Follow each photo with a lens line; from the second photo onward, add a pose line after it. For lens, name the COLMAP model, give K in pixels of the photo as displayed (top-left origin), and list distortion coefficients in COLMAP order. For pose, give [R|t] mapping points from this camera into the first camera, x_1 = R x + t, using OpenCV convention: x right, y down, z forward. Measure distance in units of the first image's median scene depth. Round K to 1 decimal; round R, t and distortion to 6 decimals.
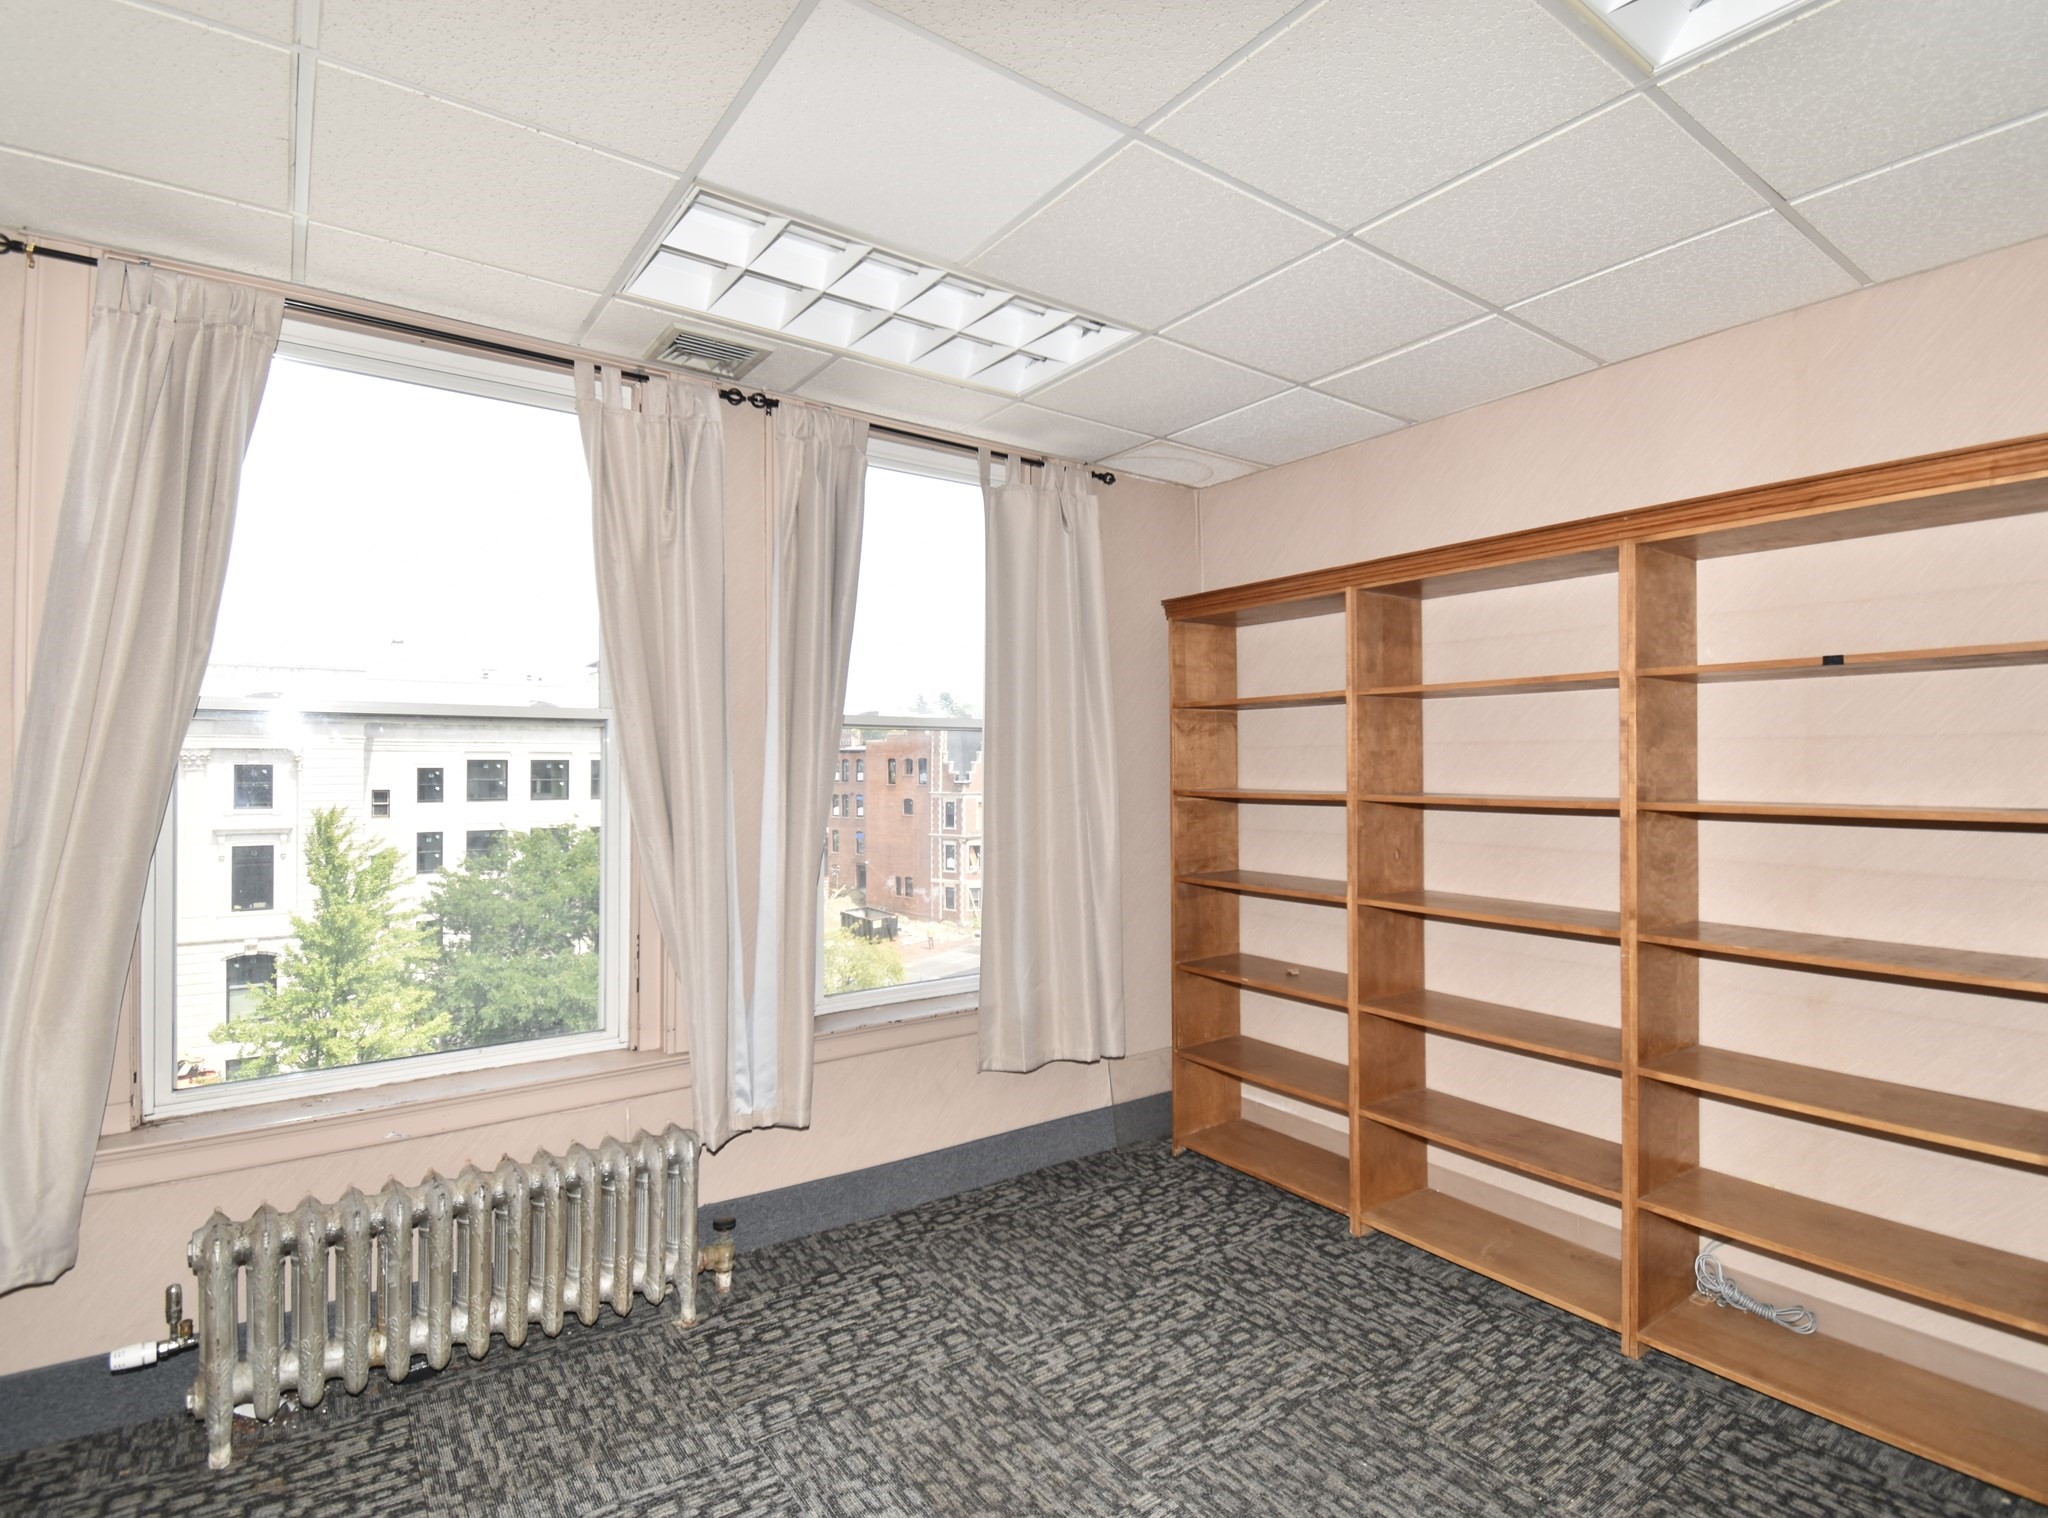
lens RADIAL K [[1023.2, 0, 1024.0], [0, 1023.2, 759.0], [0, 0, 1]] dist [0.024849, -0.032509]
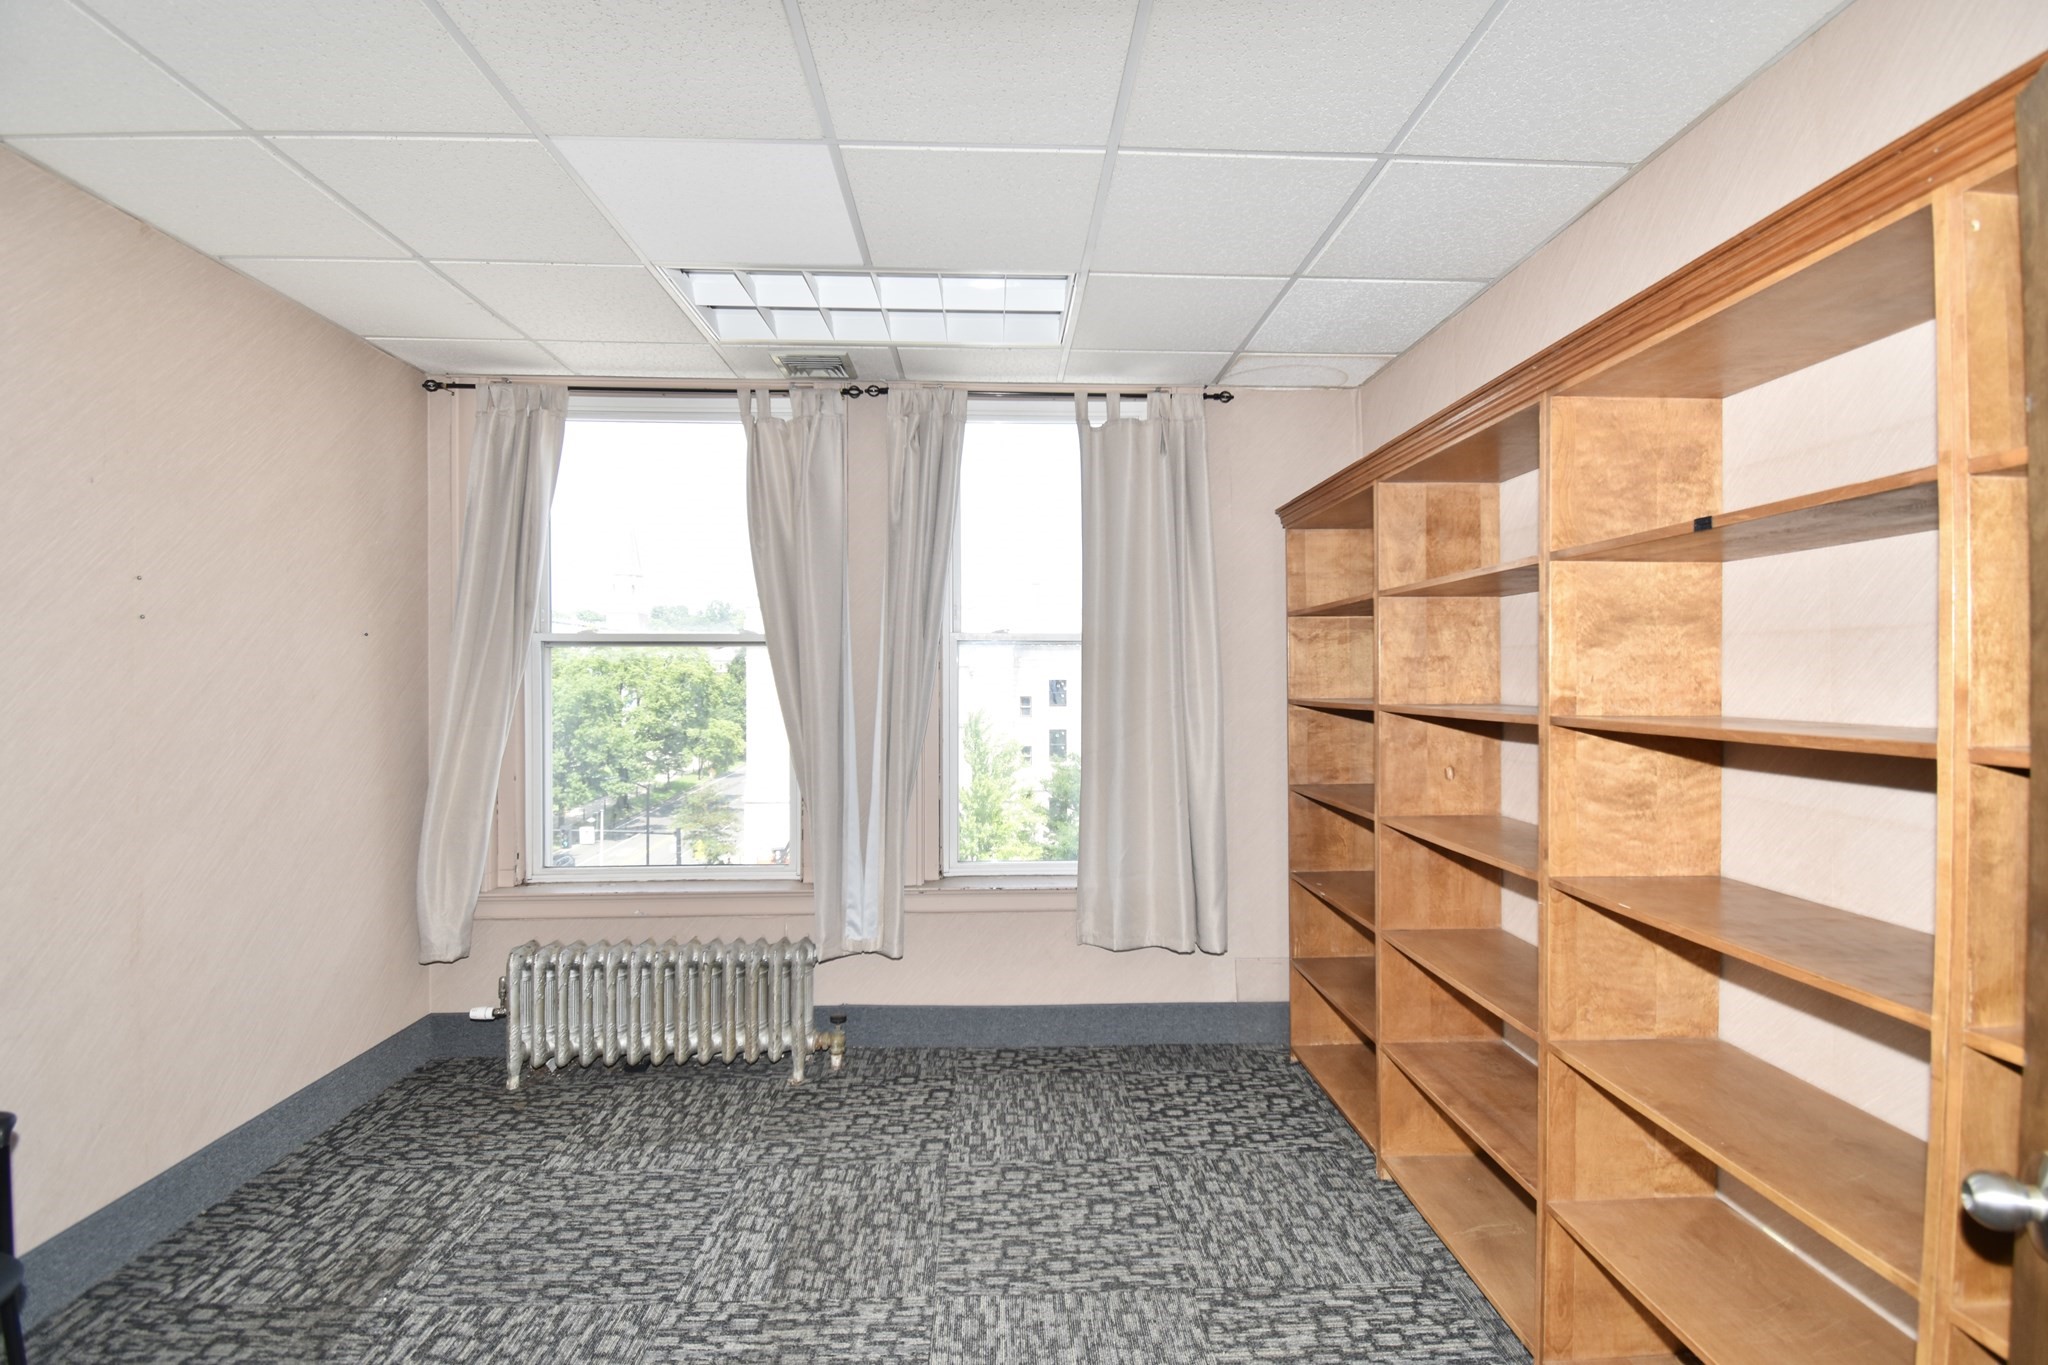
lens RADIAL K [[925.9, 0, 1024.0], [0, 925.9, 682.5], [0, 0, 1]] dist [0.005143, -0.000044]
pose [[0.832935, 0.002454, -0.553366, 0.541124], [0.003860, 0.999940, 0.010244, 0.005400], [0.553358, -0.010668, 0.832875, 0.131964]]
